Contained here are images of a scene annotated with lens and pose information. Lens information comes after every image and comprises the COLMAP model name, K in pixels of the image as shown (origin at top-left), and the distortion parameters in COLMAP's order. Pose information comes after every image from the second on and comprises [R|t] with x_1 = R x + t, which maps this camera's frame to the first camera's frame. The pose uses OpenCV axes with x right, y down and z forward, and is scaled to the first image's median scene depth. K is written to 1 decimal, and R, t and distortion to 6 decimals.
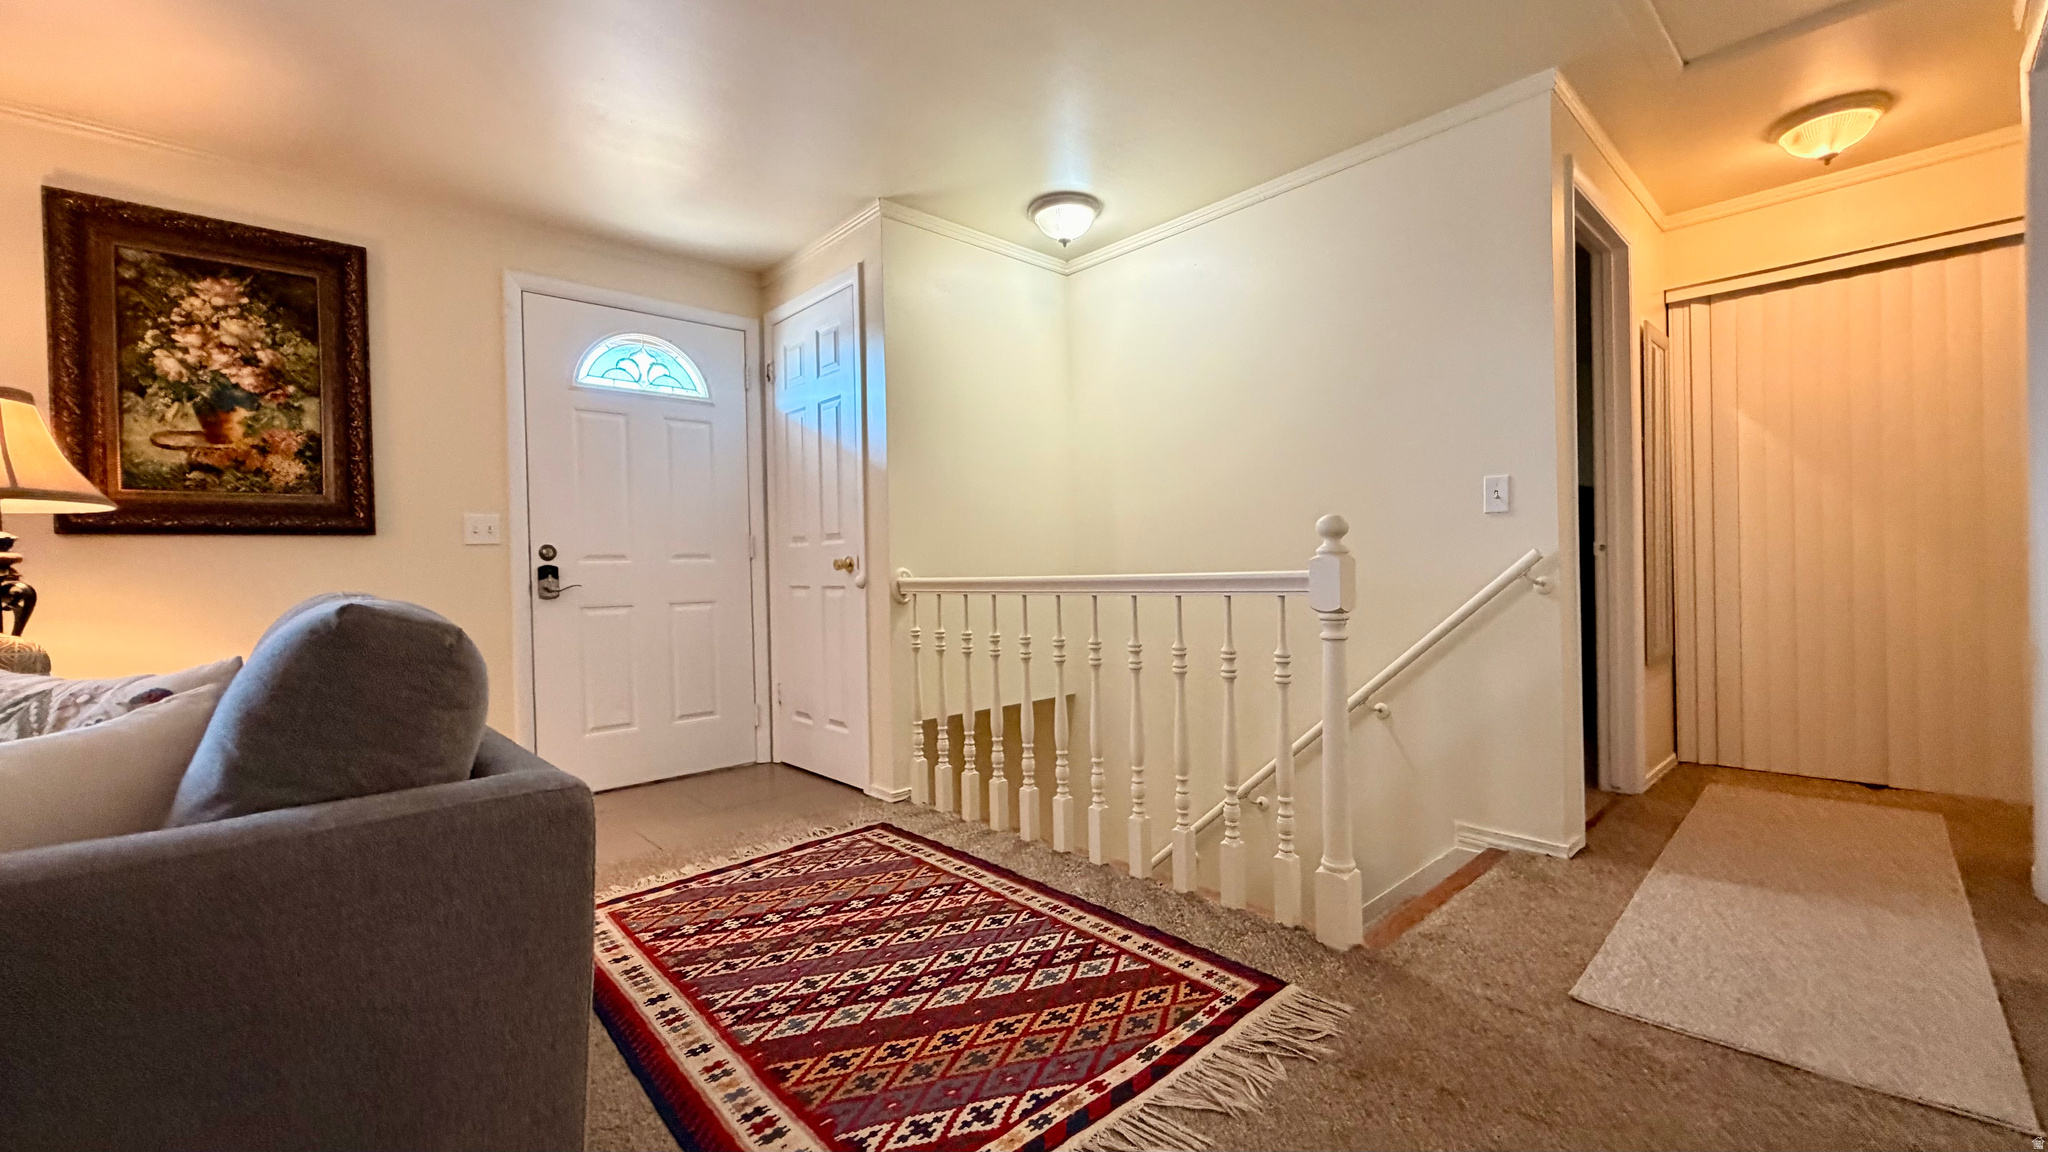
lens RADIAL K [[821.2, 0, 1027.5], [0, 821.2, 575.9], [0, 0, 1]] dist [0.000766, -0.000424]
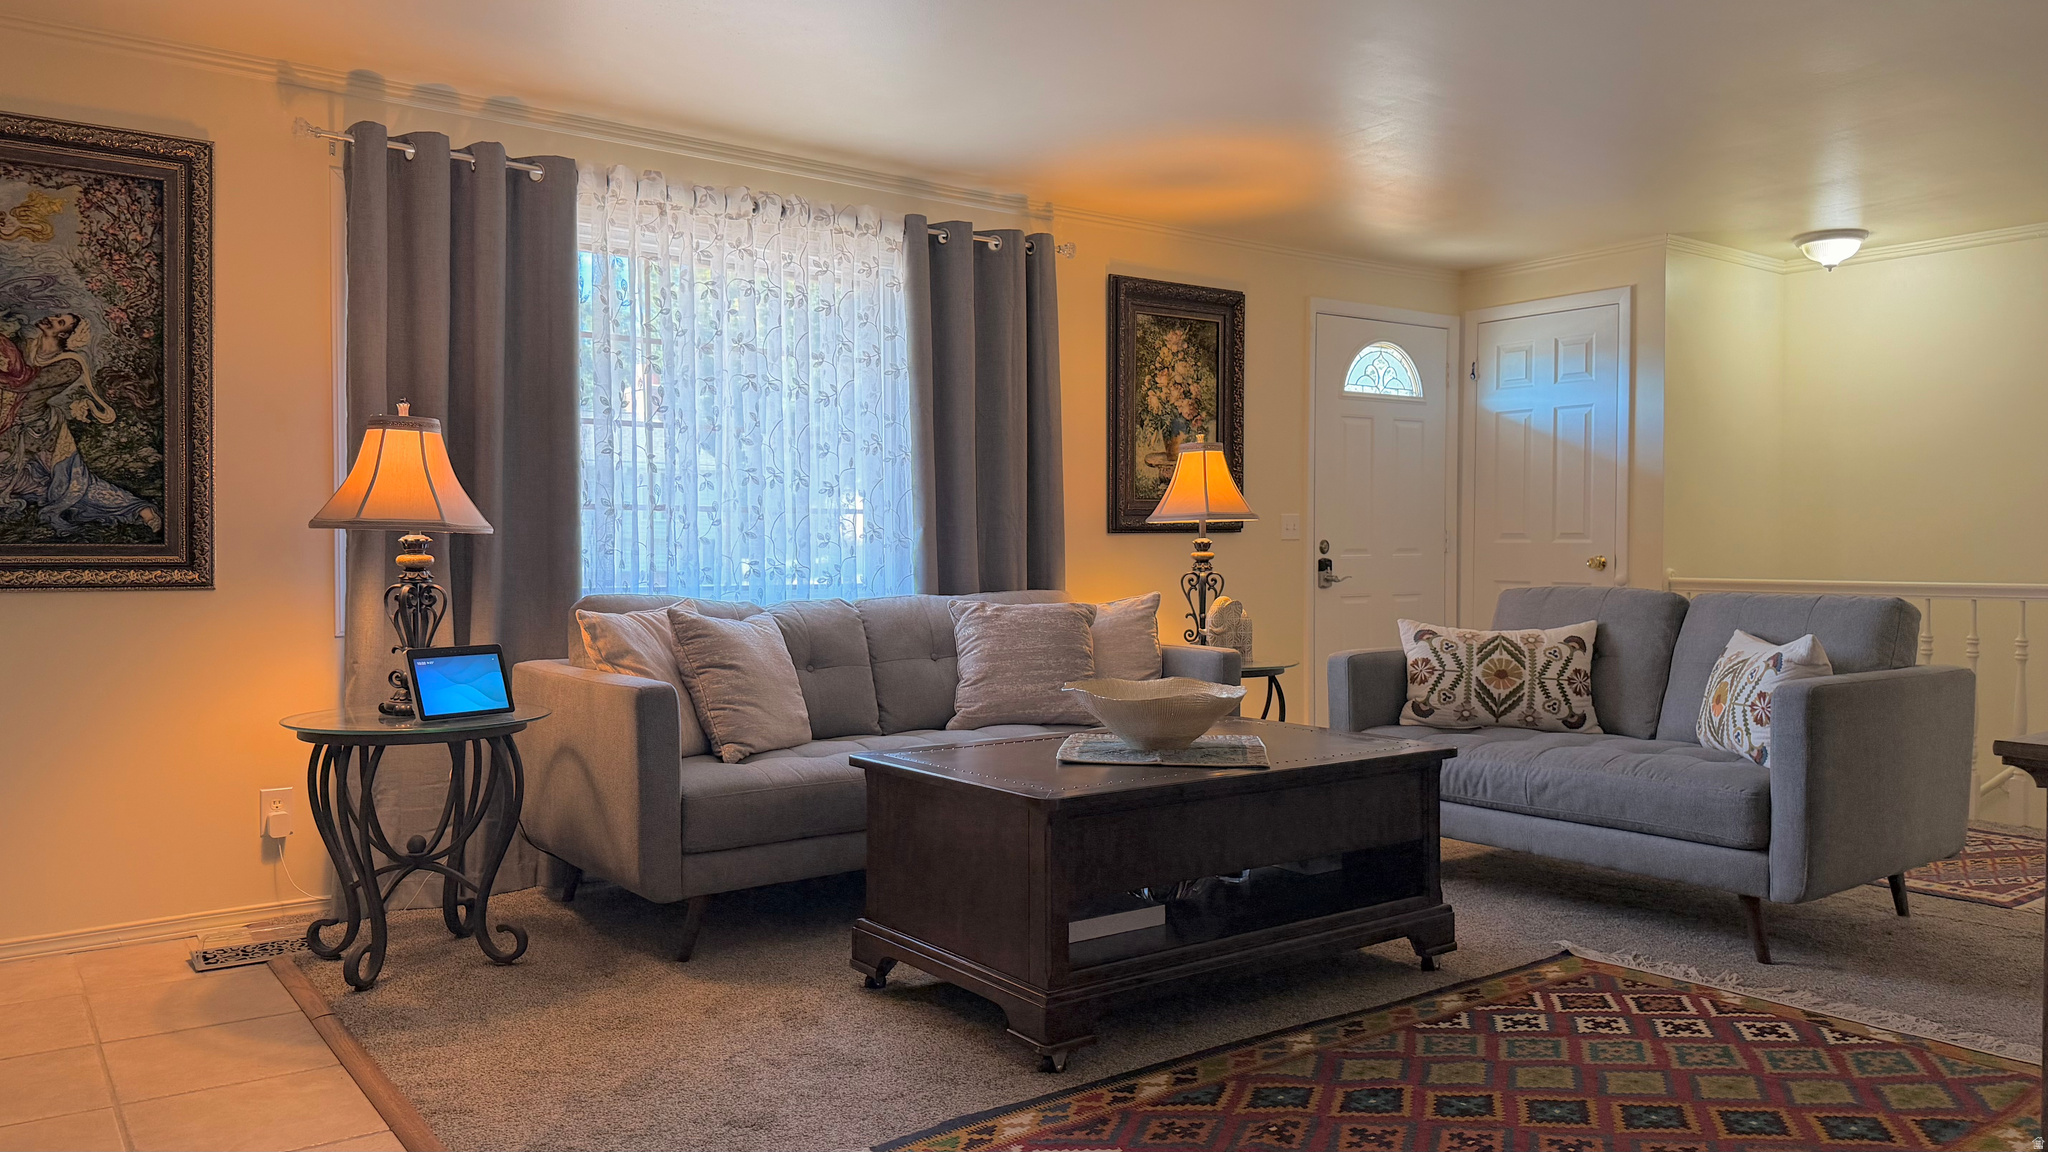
lens RADIAL K [[1457.1, 0, 1021.3], [0, 1457.1, 577.4], [0, 0, 1]] dist [0.003175, -0.001682]
pose [[0.993049, 0.023338, -0.115368, -0.920193], [-0.021002, 0.999550, 0.021424, -0.024498], [0.115816, -0.018852, 0.993092, -1.214936]]
